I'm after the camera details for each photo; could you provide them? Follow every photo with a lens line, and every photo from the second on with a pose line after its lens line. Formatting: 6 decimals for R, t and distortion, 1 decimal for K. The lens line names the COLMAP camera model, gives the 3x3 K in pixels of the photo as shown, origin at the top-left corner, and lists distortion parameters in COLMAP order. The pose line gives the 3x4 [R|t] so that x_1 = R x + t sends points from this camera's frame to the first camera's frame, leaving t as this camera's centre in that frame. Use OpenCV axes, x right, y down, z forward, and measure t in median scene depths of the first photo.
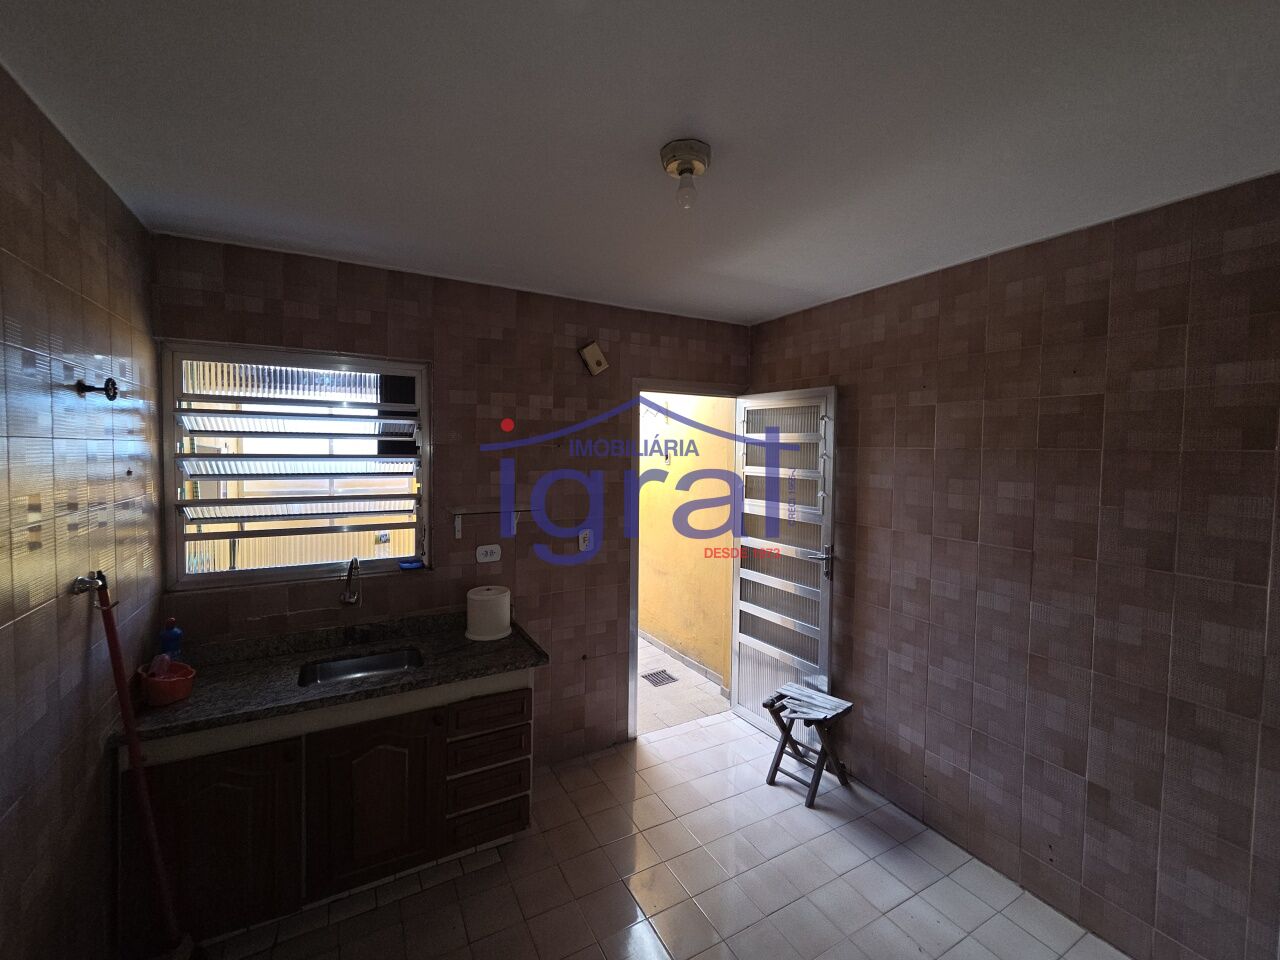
lens RADIAL K [[520.1, 0, 635.9], [0, 520.1, 475.4], [0, 0, 1]] dist [0.000984, 0.000061]
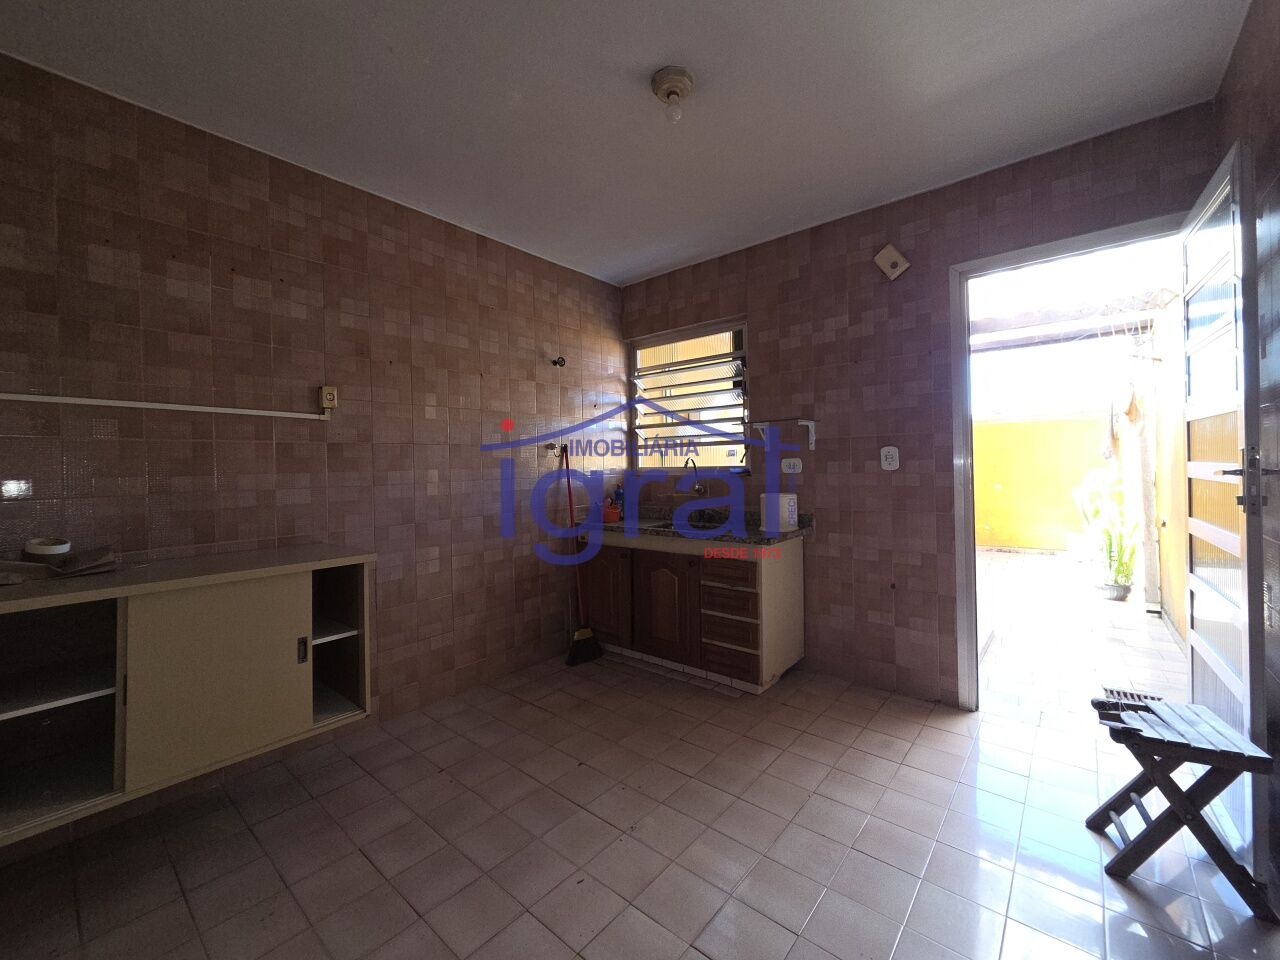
lens RADIAL K [[520.1, 0, 635.9], [0, 520.1, 475.4], [0, 0, 1]] dist [0.000984, 0.000061]
pose [[0.367275, -0.001811, -0.930110, 0.668632], [-0.018902, 0.999777, -0.009410, 0.189914], [0.929920, 0.021037, 0.367159, 0.256532]]
